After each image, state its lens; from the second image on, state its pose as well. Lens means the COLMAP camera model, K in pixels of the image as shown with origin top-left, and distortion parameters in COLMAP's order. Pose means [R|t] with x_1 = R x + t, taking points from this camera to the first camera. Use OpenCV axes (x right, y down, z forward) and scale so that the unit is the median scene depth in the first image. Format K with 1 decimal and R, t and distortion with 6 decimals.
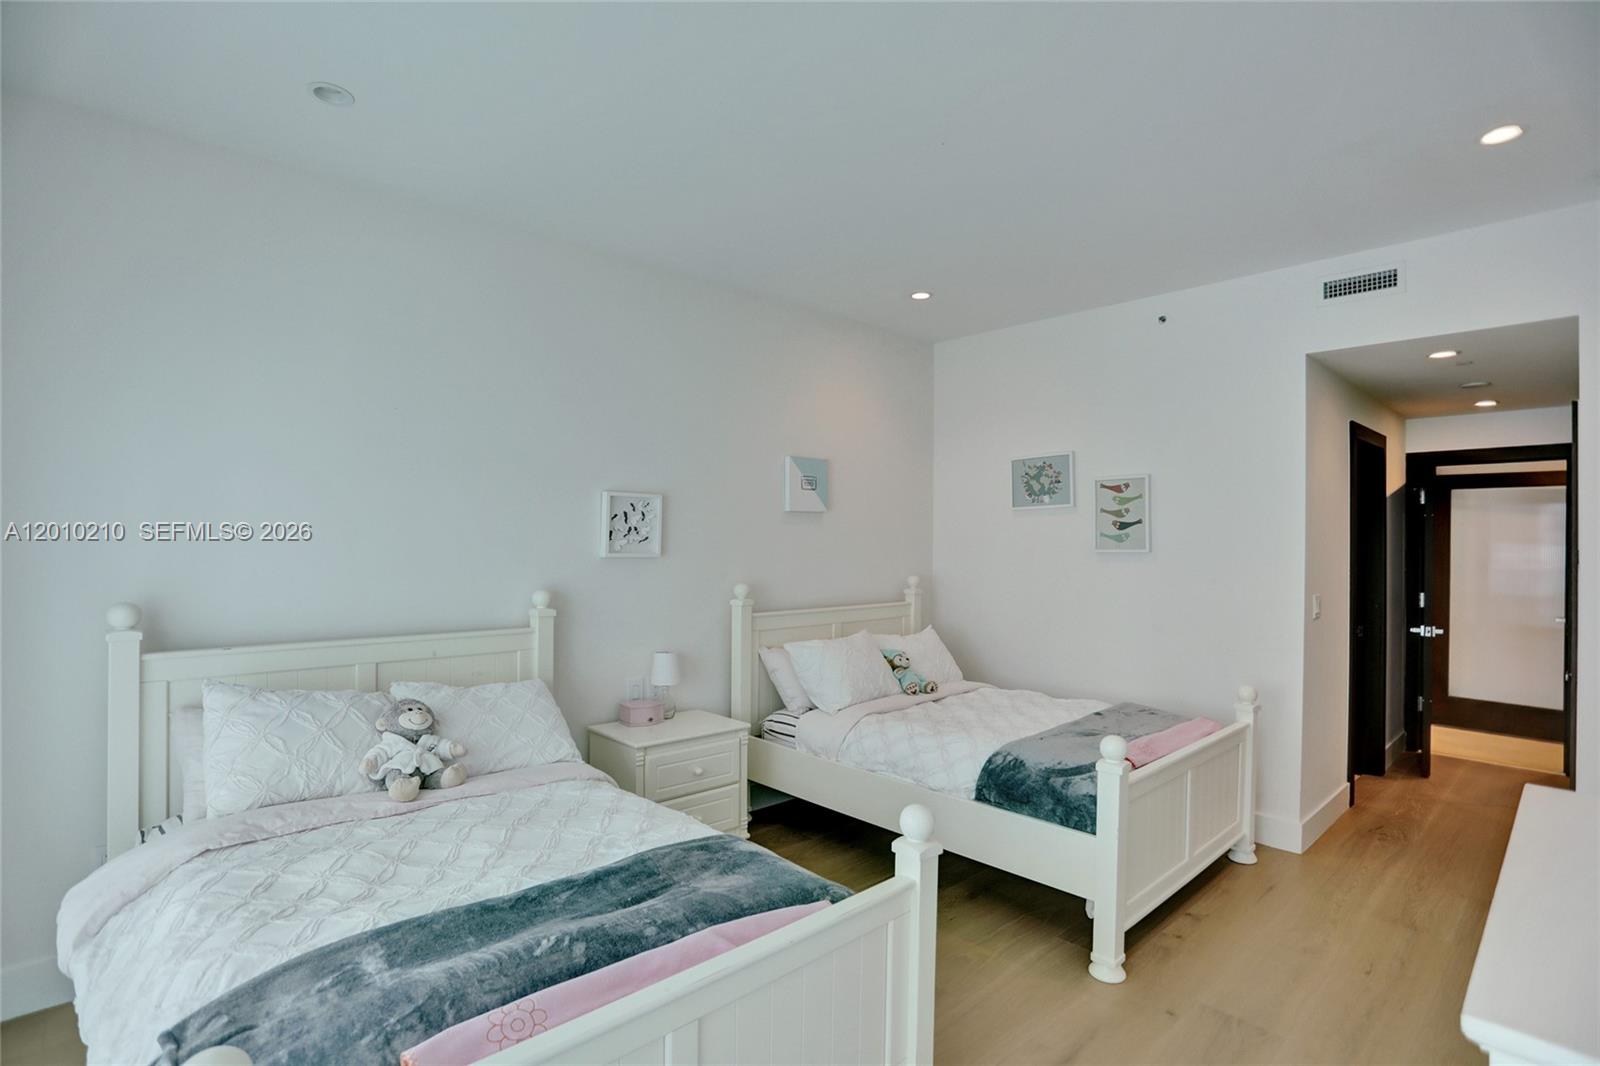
lens RADIAL K [[761.2, 0, 800.0], [0, 761.2, 533.0], [0, 0, 1]] dist [0.001143, 0.000181]
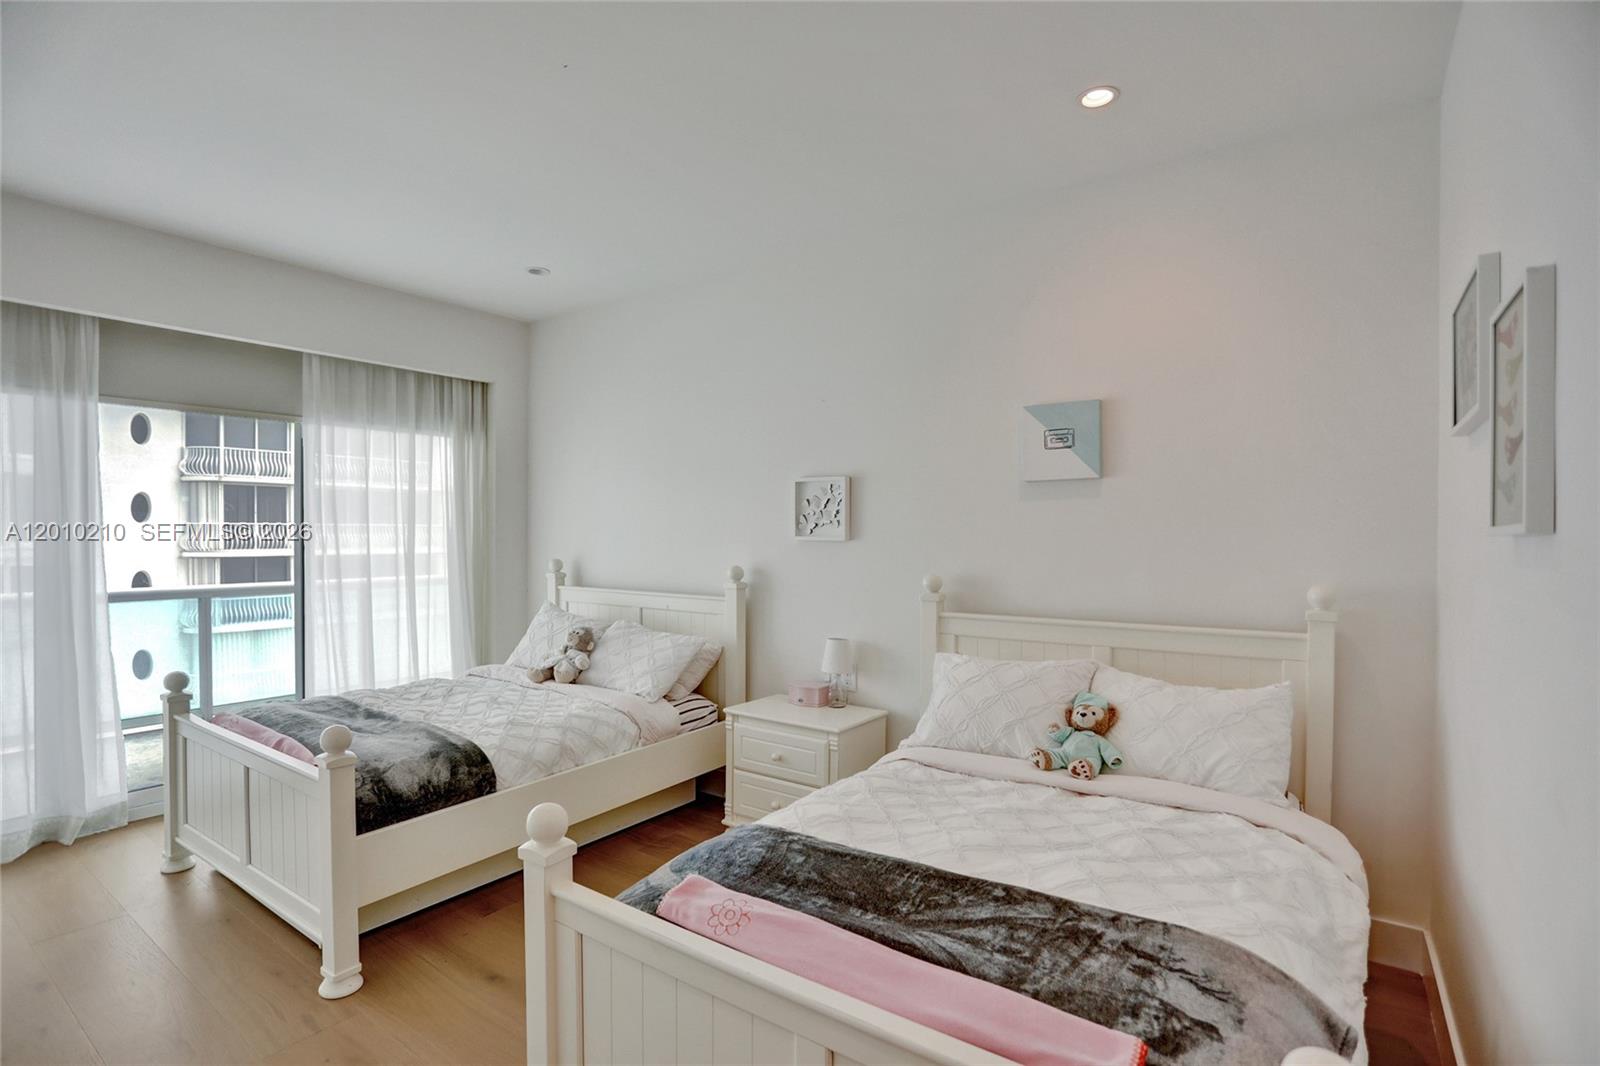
lens RADIAL K [[761.2, 0, 800.0], [0, 761.2, 533.0], [0, 0, 1]] dist [0.001143, 0.000181]
pose [[0.195527, -0.004370, -0.980689, 0.647721], [0.012968, 0.999914, -0.001870, 0.017949], [0.980613, -0.012352, 0.195567, 0.643612]]
